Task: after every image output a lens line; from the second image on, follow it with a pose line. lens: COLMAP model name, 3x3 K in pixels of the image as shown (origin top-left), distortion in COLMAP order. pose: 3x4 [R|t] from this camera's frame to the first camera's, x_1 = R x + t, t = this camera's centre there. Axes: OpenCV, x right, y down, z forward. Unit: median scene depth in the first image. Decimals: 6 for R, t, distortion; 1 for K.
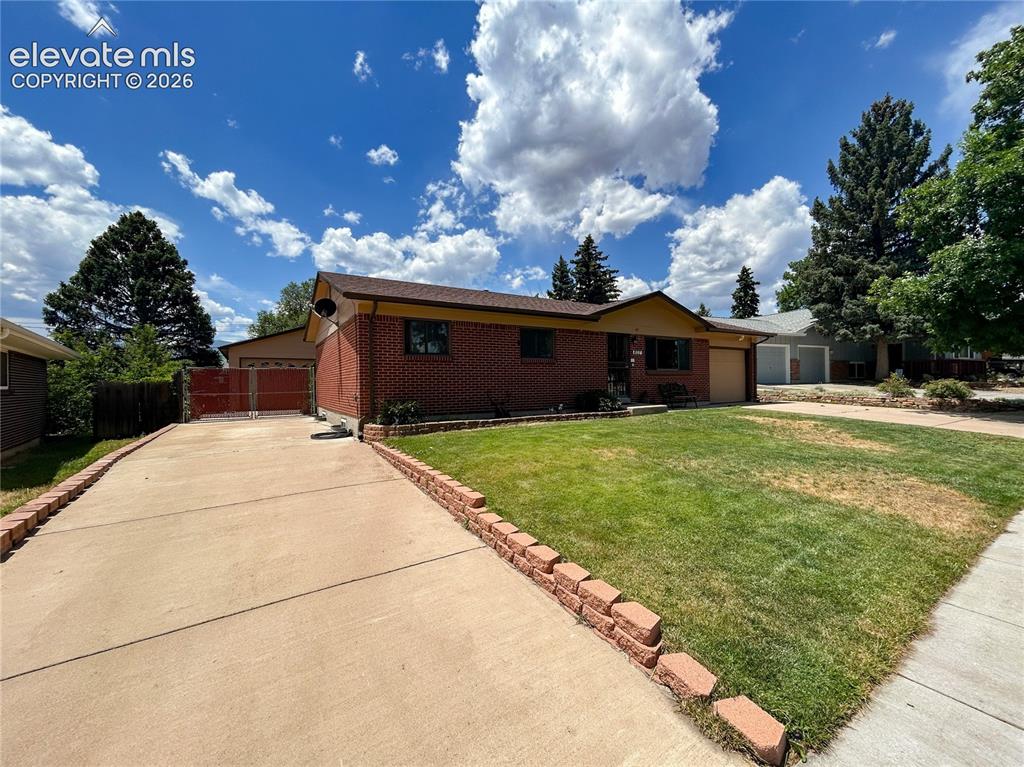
lens RADIAL K [[414.5, 0, 514.6], [0, 414.5, 390.0], [0, 0, 1]] dist [0.000386, 0.000534]
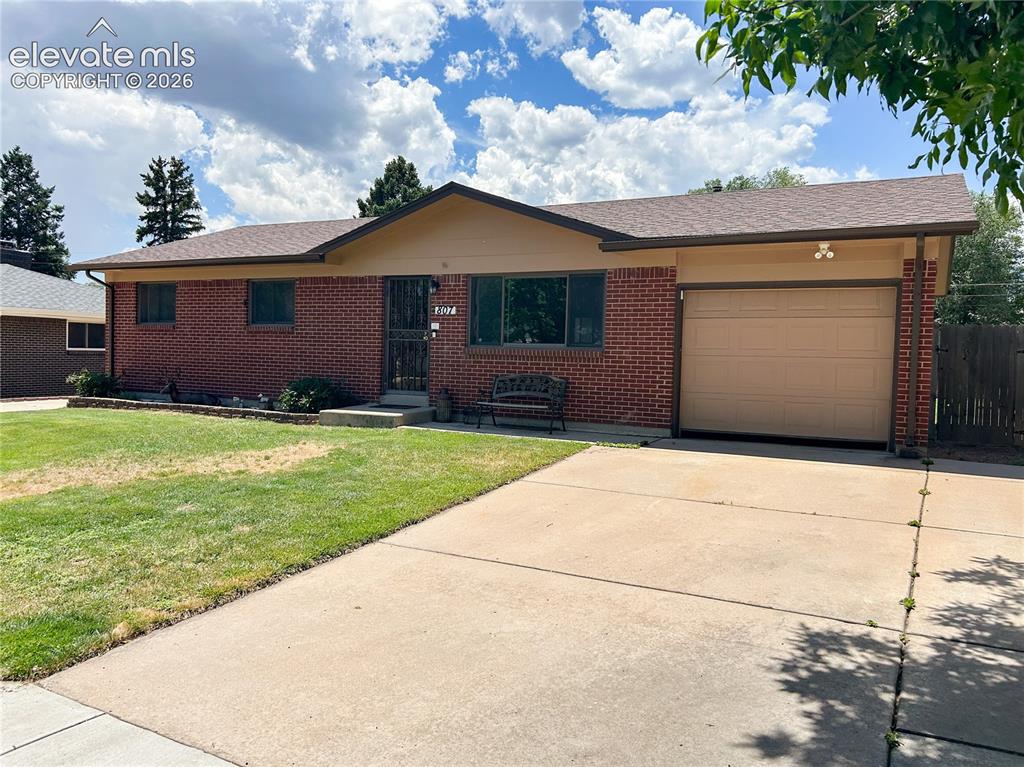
lens RADIAL K [[771.4, 0, 512.0], [0, 771.4, 383.5], [0, 0, 1]] dist [0.030224, -0.010248]
pose [[0.513625, 0.060618, -0.855871, 1.163790], [-0.043058, 0.998065, 0.044849, -0.047125], [0.856934, 0.013816, 0.515242, 0.592045]]
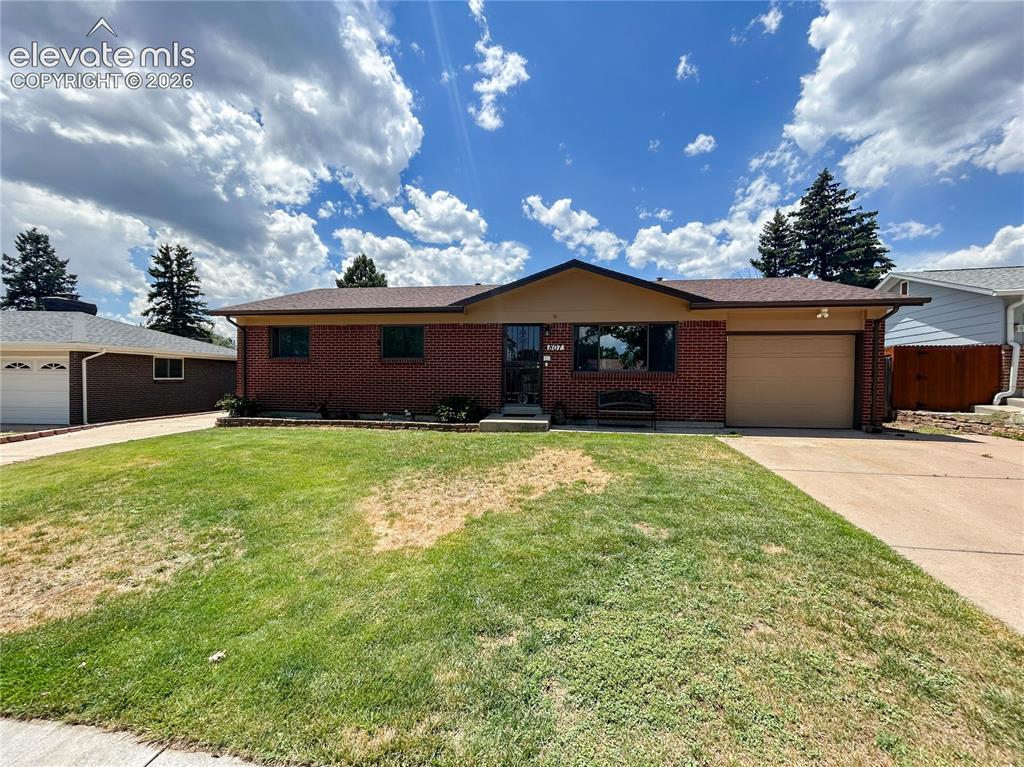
lens RADIAL K [[414.5, 0, 514.6], [0, 414.5, 390.0], [0, 0, 1]] dist [0.000386, 0.000534]
pose [[0.764036, 0.040173, -0.643921, 0.726843], [-0.027249, 0.999178, 0.030004, -0.035435], [0.644598, -0.005378, 0.764503, 0.392428]]
